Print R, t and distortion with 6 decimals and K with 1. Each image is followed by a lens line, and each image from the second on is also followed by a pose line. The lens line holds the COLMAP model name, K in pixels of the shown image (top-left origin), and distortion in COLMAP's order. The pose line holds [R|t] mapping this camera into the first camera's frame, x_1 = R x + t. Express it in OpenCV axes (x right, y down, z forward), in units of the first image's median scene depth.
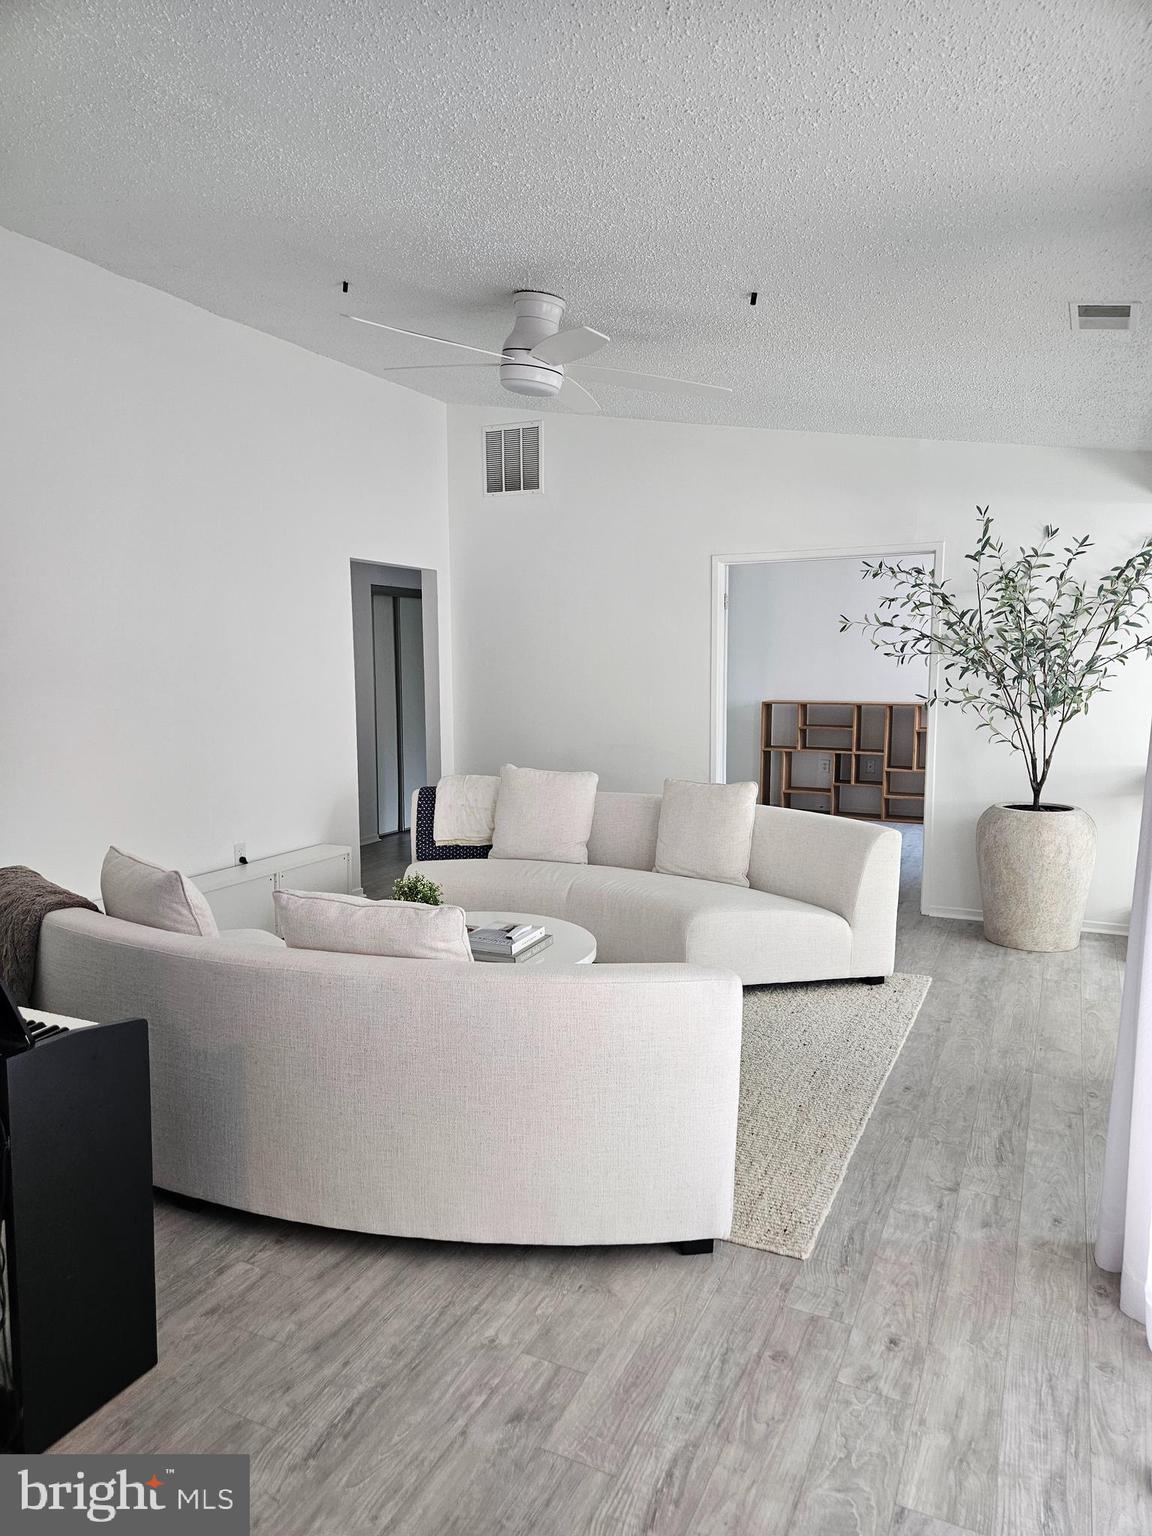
lens RADIAL K [[1002.7, 0, 572.6], [0, 1002.7, 788.0], [0, 0, 1]] dist [0.075478, -0.059372]
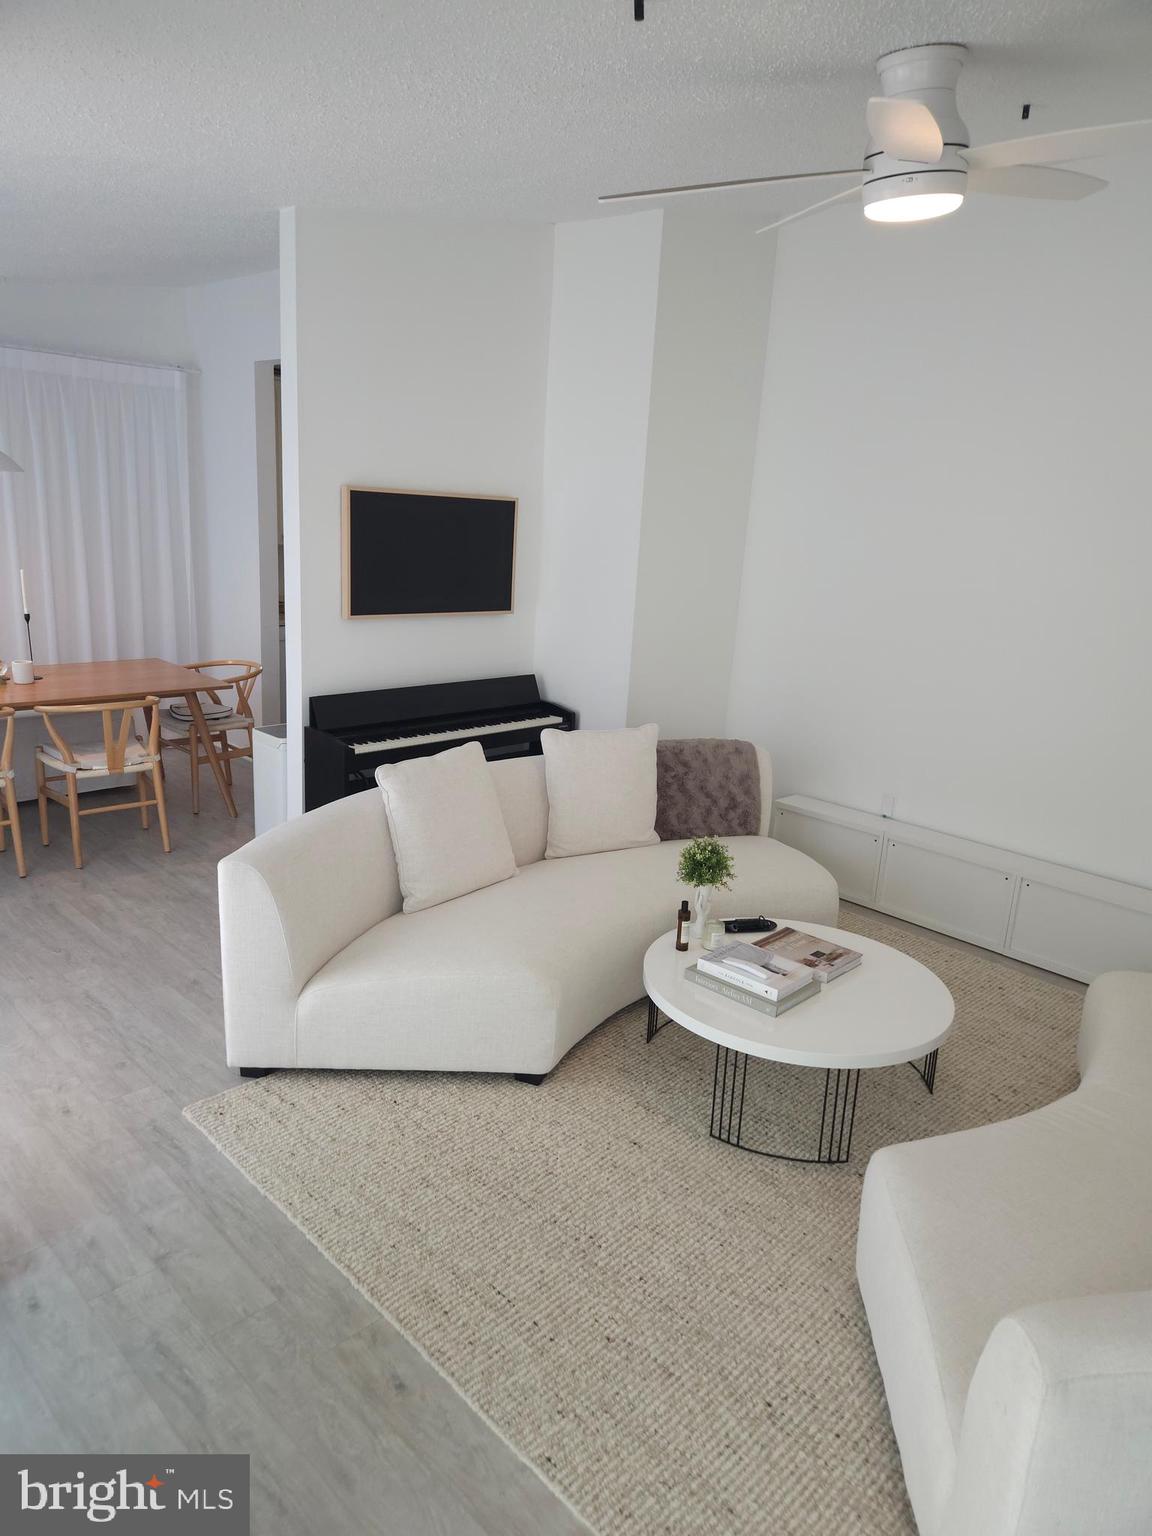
lens RADIAL K [[1007.5, 0, 569.8], [0, 1007.5, 766.9], [0, 0, 1]] dist [0.074866, -0.057787]
pose [[-0.323899, 0.216333, -0.921026, 1.030278], [-0.179997, 0.941635, 0.284473, -0.309039], [0.928811, 0.257923, -0.266055, 1.547944]]
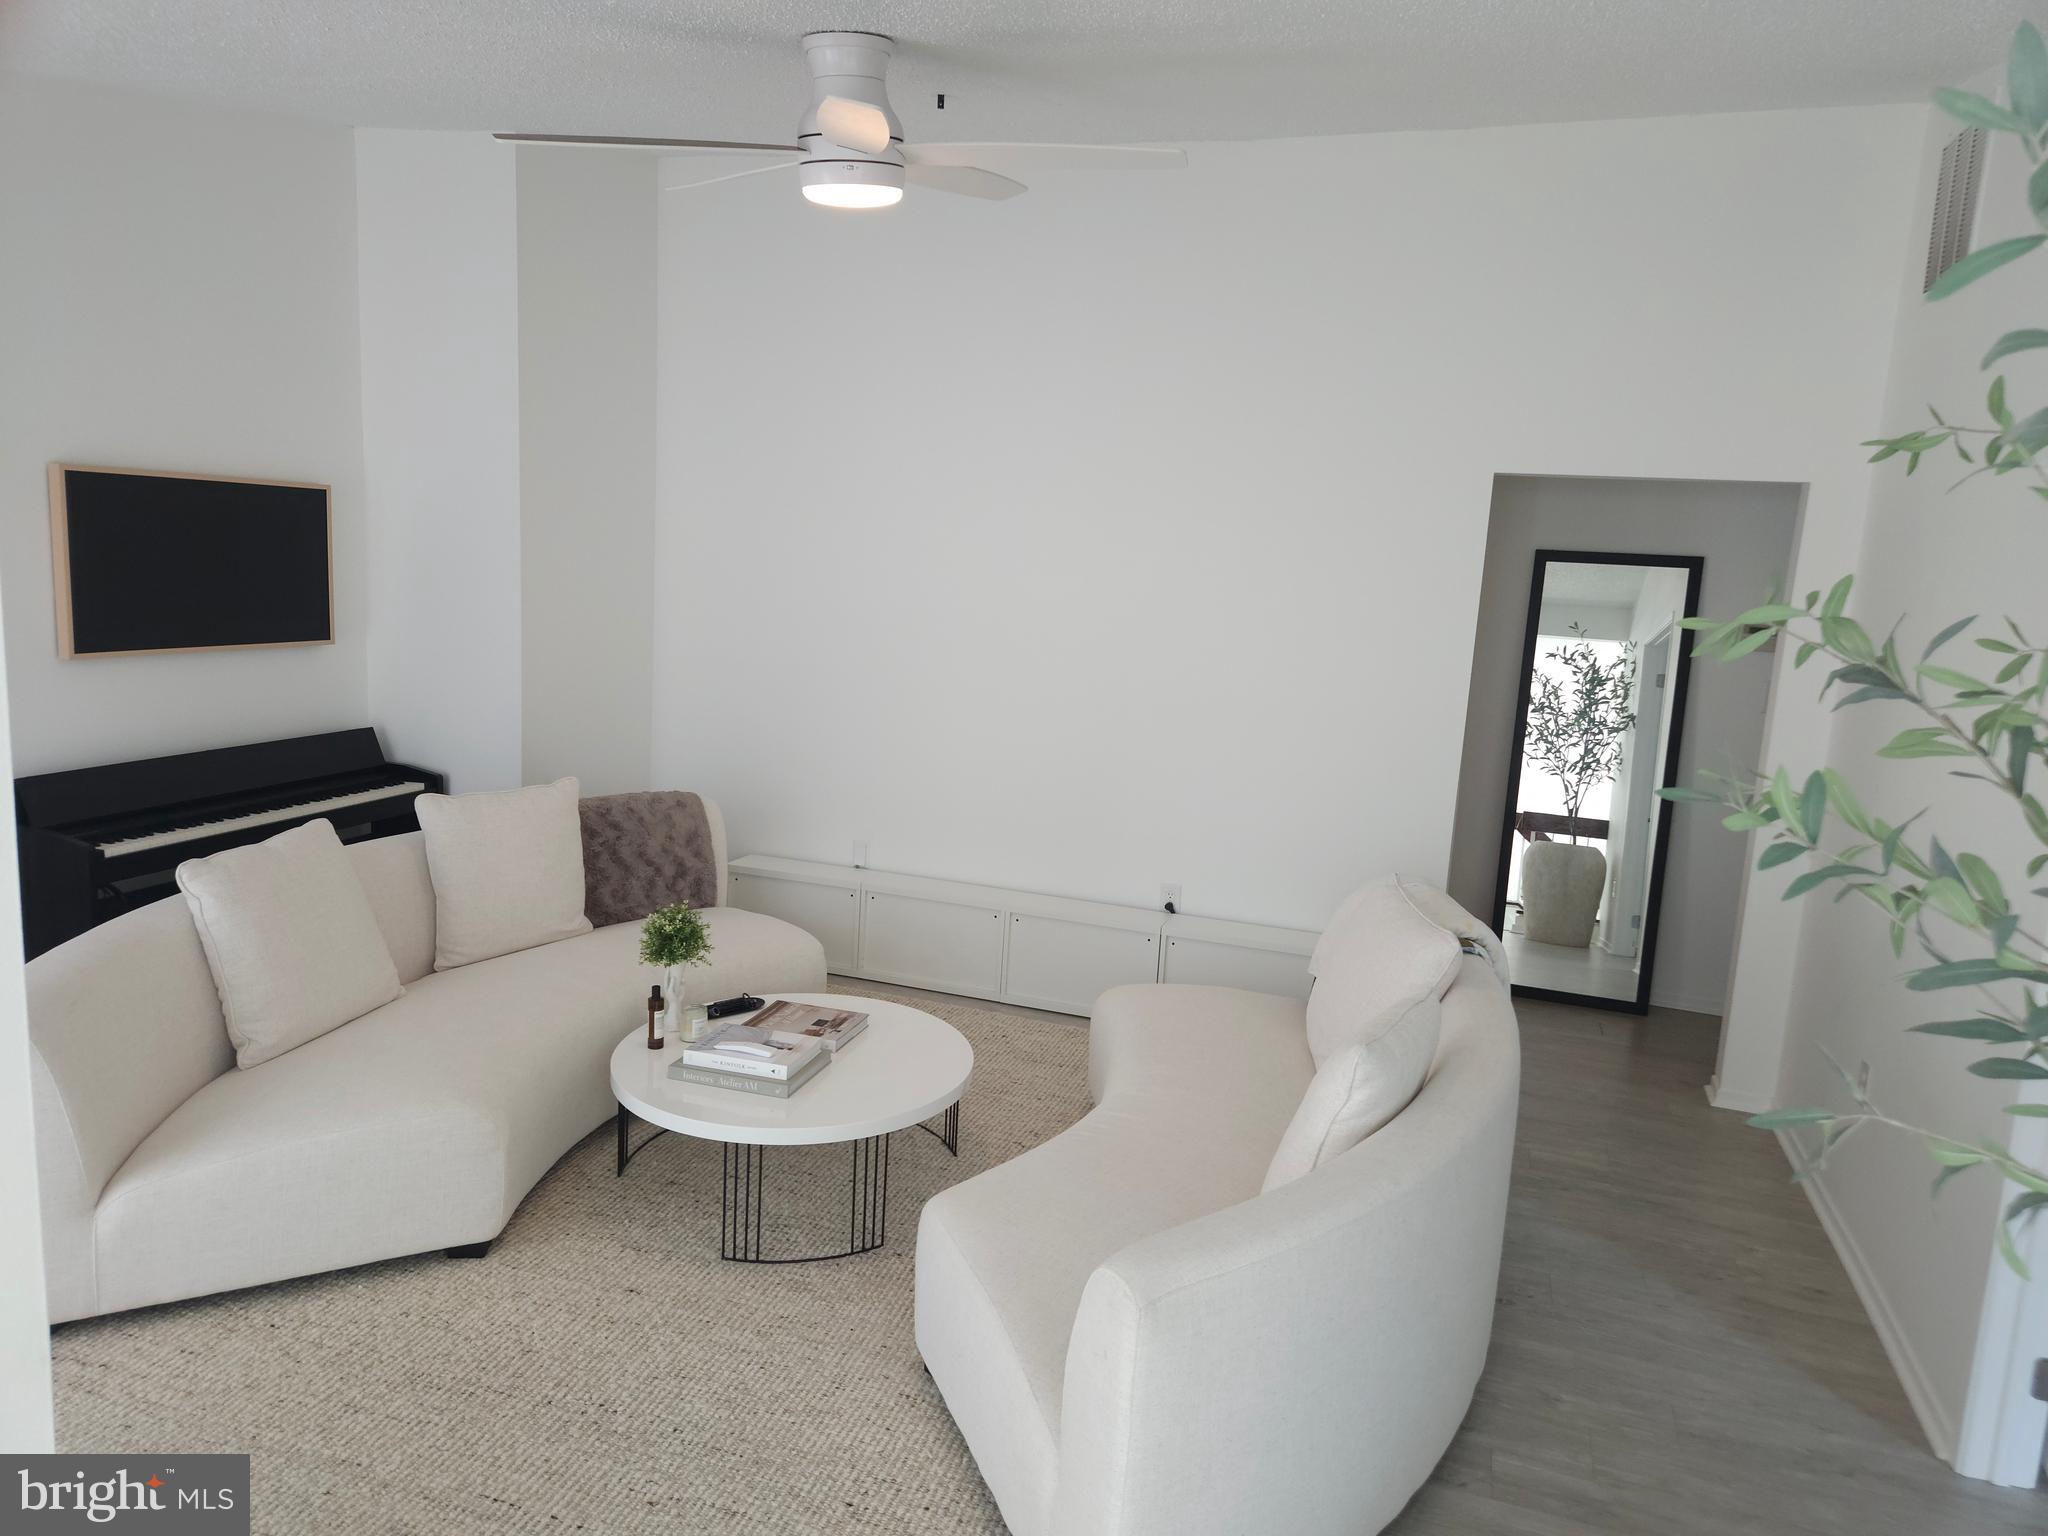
lens RADIAL K [[1343.3, 0, 1024.0], [0, 1343.3, 768.0], [0, 0, 1]] dist [0.074866, -0.057787]
pose [[0.144806, 0.170150, -0.974720, 1.202206], [-0.189105, 0.971704, 0.141530, -0.293300], [0.971221, 0.163830, 0.172885, 1.476775]]
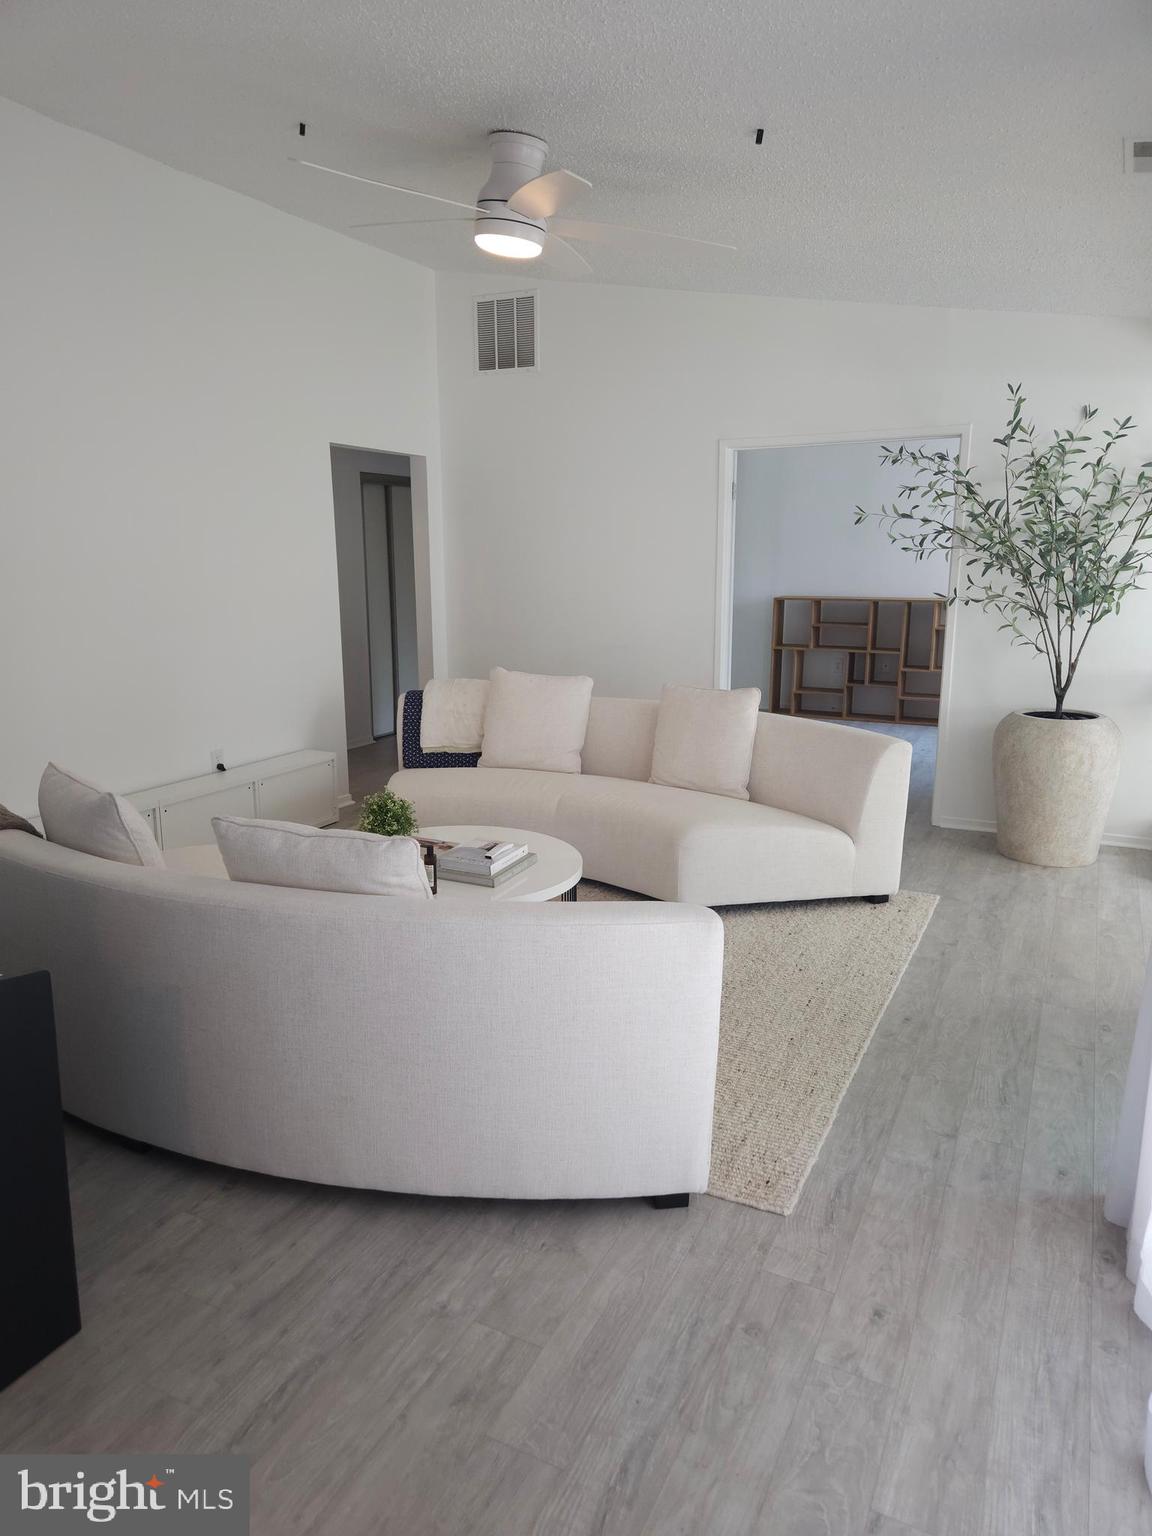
lens RADIAL K [[1007.5, 0, 569.8], [0, 1007.5, 766.9], [0, 0, 1]] dist [0.074866, -0.057787]
pose [[0.999859, 0.004530, -0.016190, 0.041077], [-0.003156, 0.996467, 0.083926, -0.021654], [0.016513, -0.083863, 0.996340, 0.096930]]
